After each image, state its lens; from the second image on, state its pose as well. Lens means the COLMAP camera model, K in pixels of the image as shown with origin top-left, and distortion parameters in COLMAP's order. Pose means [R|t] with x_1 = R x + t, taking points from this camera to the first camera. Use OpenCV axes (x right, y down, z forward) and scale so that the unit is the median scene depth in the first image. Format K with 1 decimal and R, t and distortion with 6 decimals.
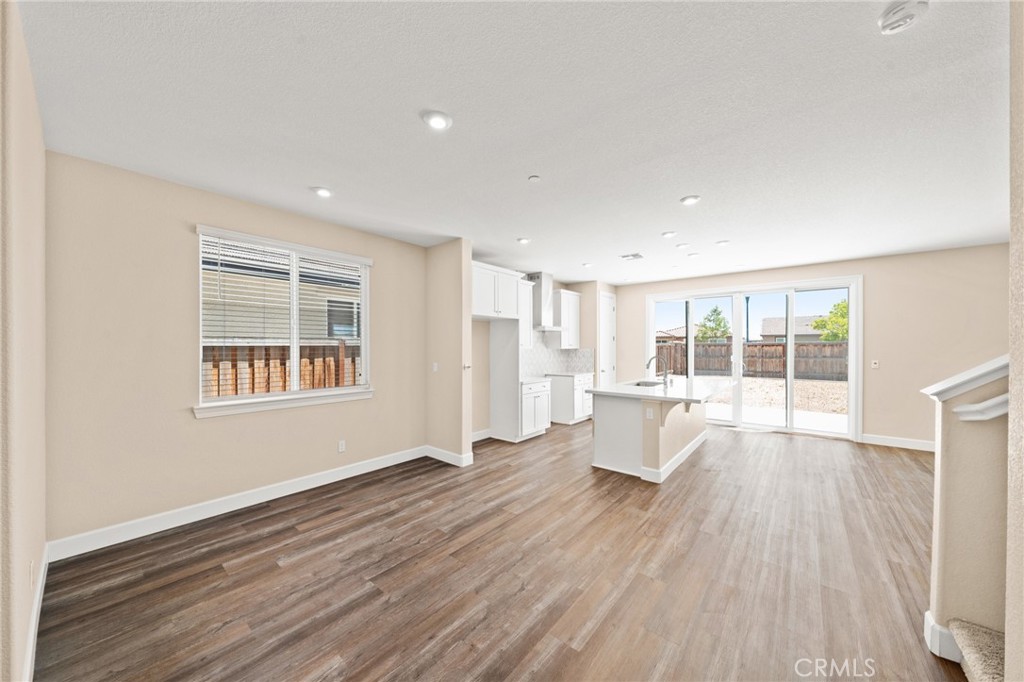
lens RADIAL K [[355.5, 0, 510.4], [0, 355.5, 343.2], [0, 0, 1]] dist [-0.005886, 0.000081]
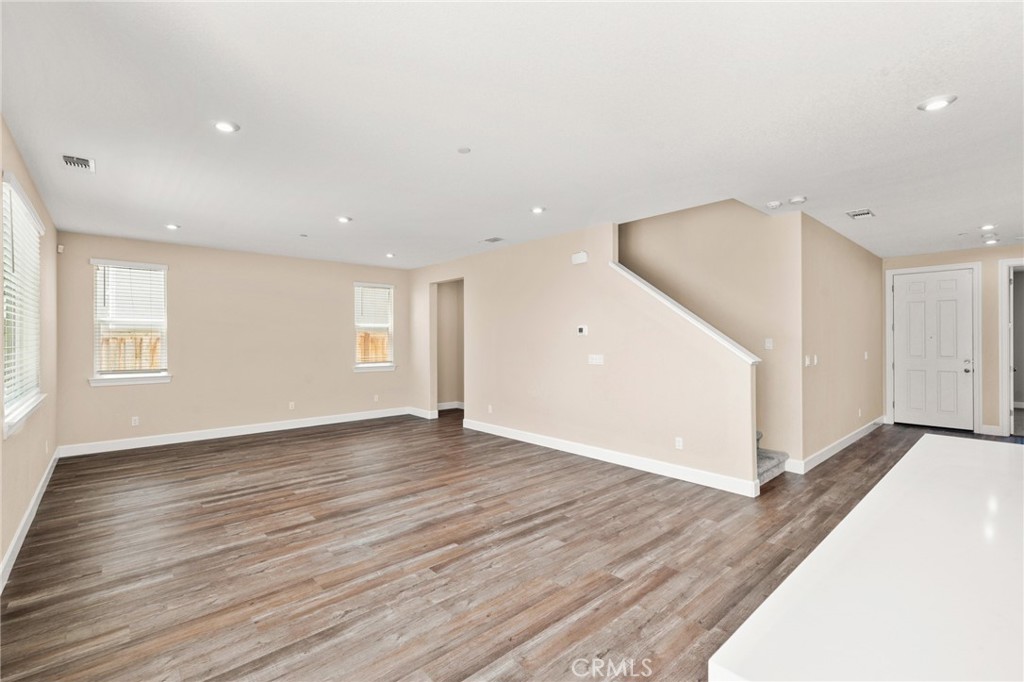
lens RADIAL K [[450.1, 0, 508.5], [0, 450.1, 339.4], [0, 0, 1]] dist [-0.002036, -0.000424]
pose [[-0.987763, 0.002016, 0.155951, 0.876830], [0.000978, 0.999977, -0.006729, 0.018381], [-0.155961, -0.006494, -0.987742, 1.477826]]
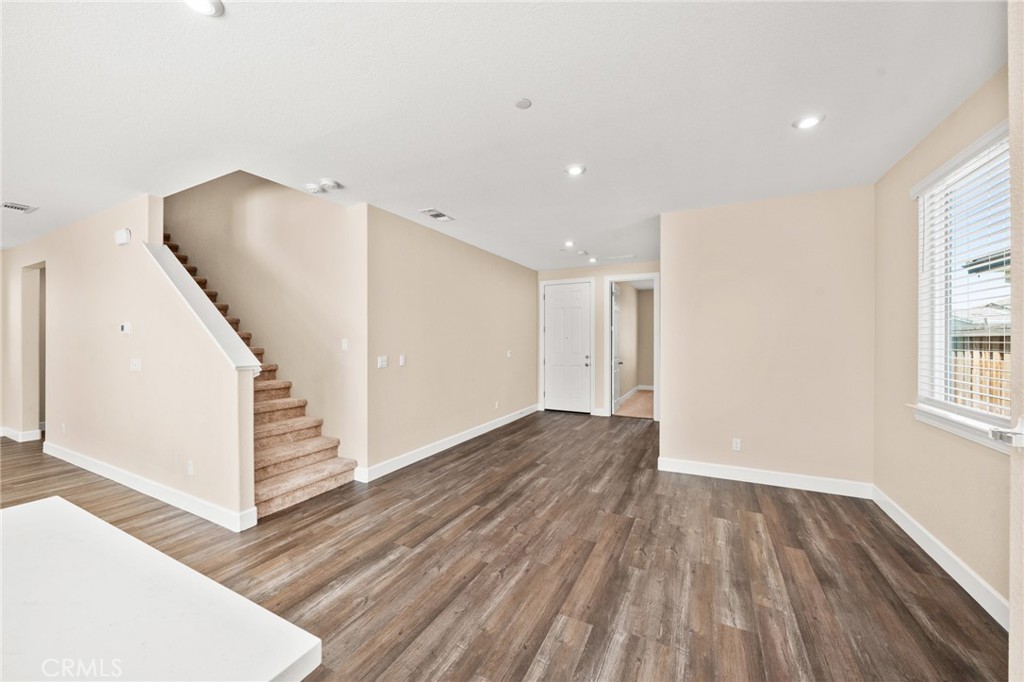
lens RADIAL K [[378.6, 0, 510.8], [0, 378.6, 341.1], [0, 0, 1]] dist [-0.003957, -0.000200]
pose [[-0.976420, 0.002906, -0.215859, 0.174051], [0.003403, 0.999992, -0.001931, 0.017898], [0.215851, -0.002620, -0.976423, 1.188413]]
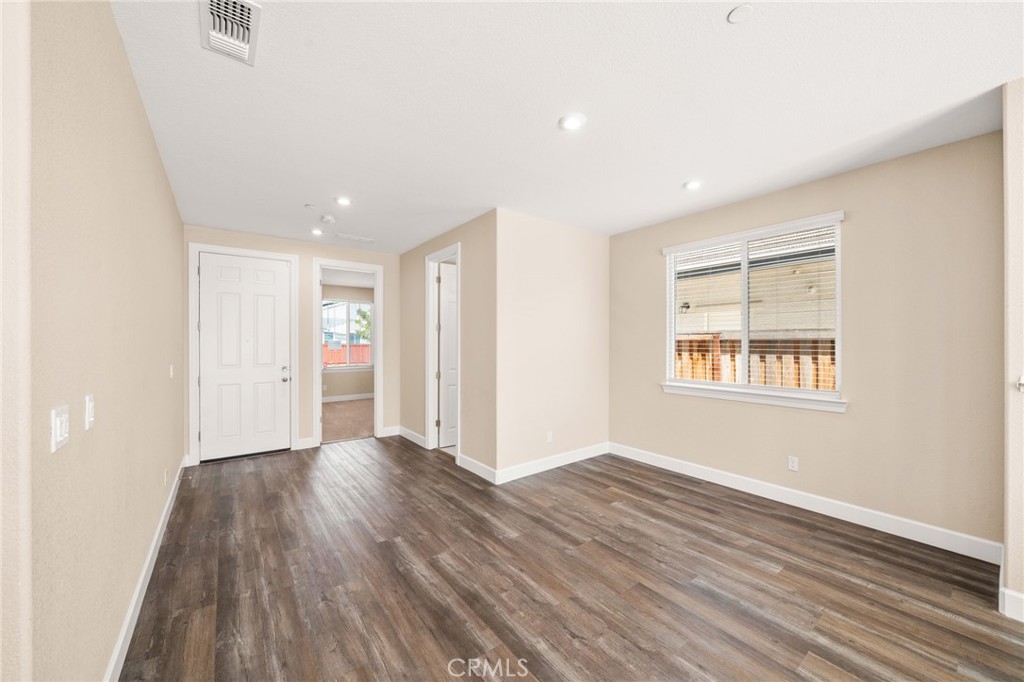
lens RADIAL K [[378.6, 0, 510.8], [0, 378.6, 341.1], [0, 0, 1]] dist [-0.003957, -0.000200]
pose [[-0.228469, -0.002928, -0.973547, 0.463312], [0.008076, 0.999955, -0.004902, 0.013738], [0.973518, -0.008982, -0.228435, 0.545018]]
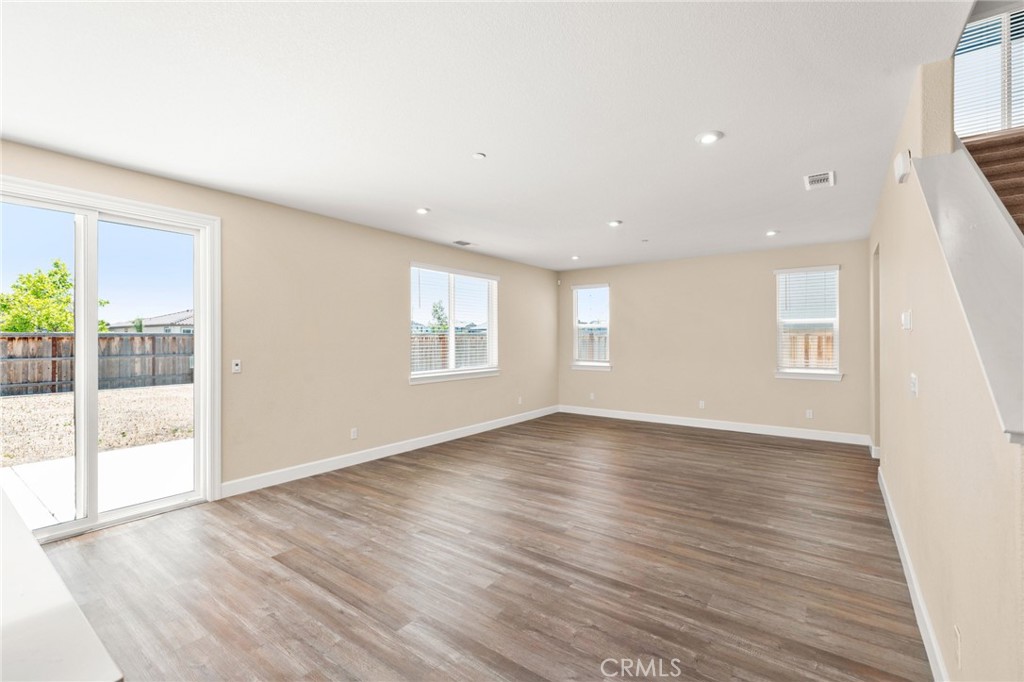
lens RADIAL K [[444.4, 0, 508.8], [0, 444.4, 337.8], [0, 0, 1]] dist [-0.000525, -0.000252]
pose [[-0.051490, 0.003337, 0.998668, 0.284159], [-0.005275, 0.999980, -0.003613, 0.012977], [-0.998660, -0.005454, -0.051472, 0.712665]]
